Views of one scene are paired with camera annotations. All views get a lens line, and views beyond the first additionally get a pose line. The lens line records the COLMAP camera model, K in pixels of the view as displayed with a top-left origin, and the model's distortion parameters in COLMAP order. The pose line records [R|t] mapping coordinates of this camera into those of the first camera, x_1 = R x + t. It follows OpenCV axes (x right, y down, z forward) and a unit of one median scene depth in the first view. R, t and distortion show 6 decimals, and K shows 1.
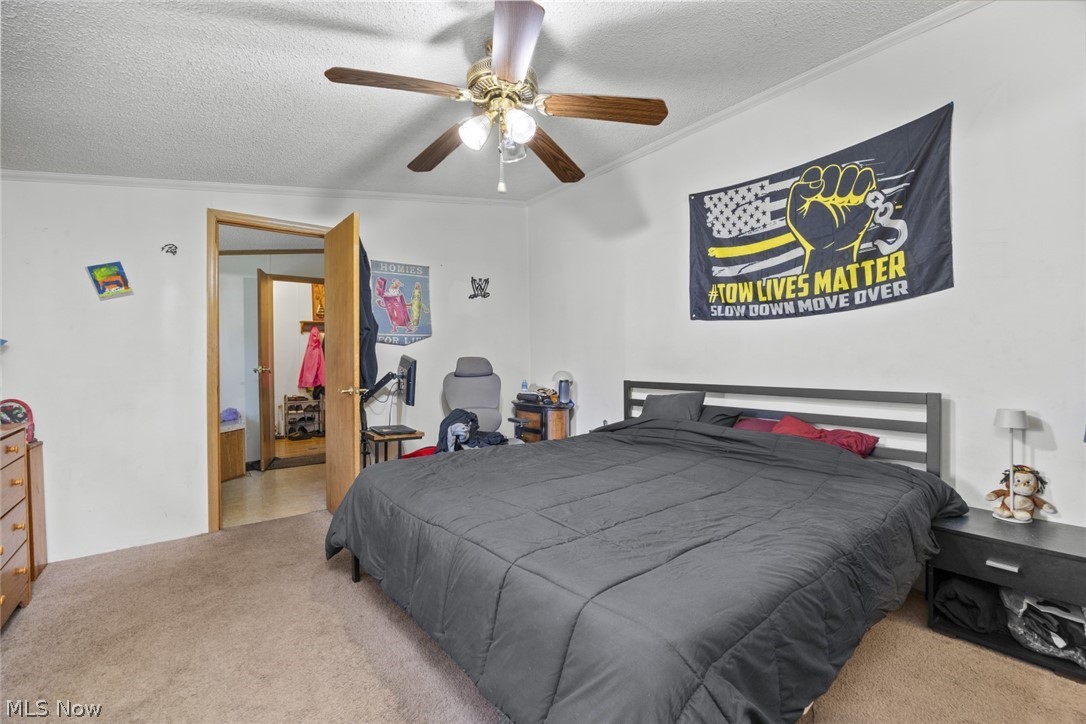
lens RADIAL K [[479.2, 0, 531.7], [0, 479.2, 359.1], [0, 0, 1]] dist [-0.020588, 0.001507]
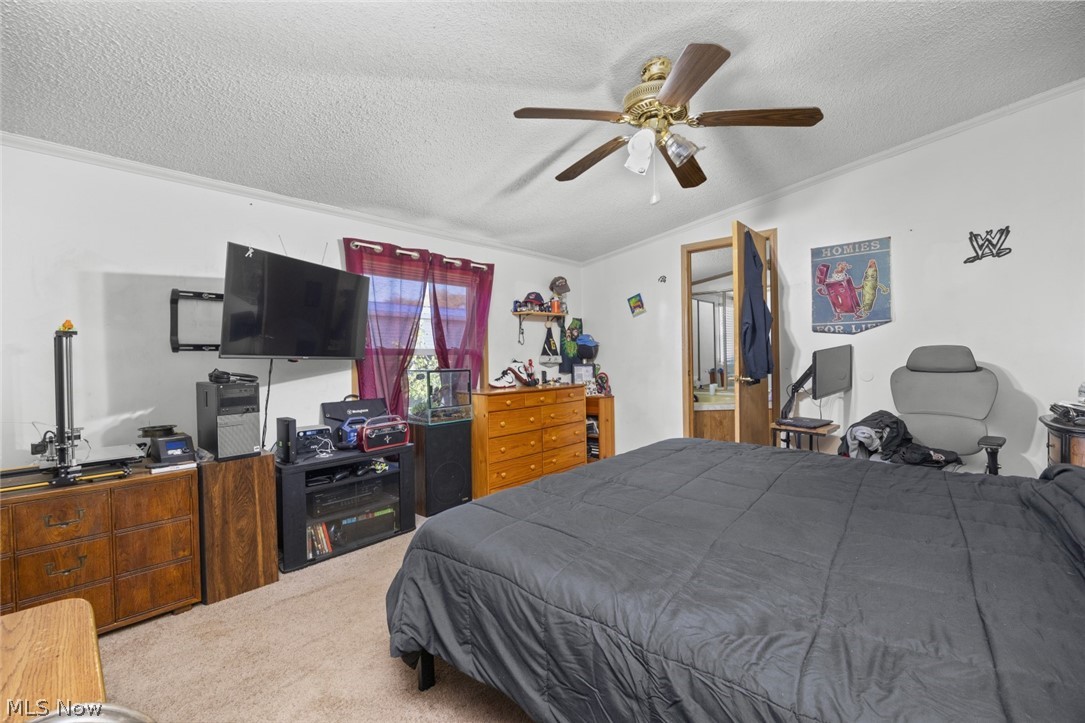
lens RADIAL K [[439.6, 0, 537.0], [0, 439.6, 357.5], [0, 0, 1]] dist [0.000512, -0.000405]
pose [[0.174446, 0.012451, -0.984588, 0.446496], [0.015497, 0.999762, 0.015388, -0.006207], [0.984545, -0.017942, 0.174211, 0.273428]]
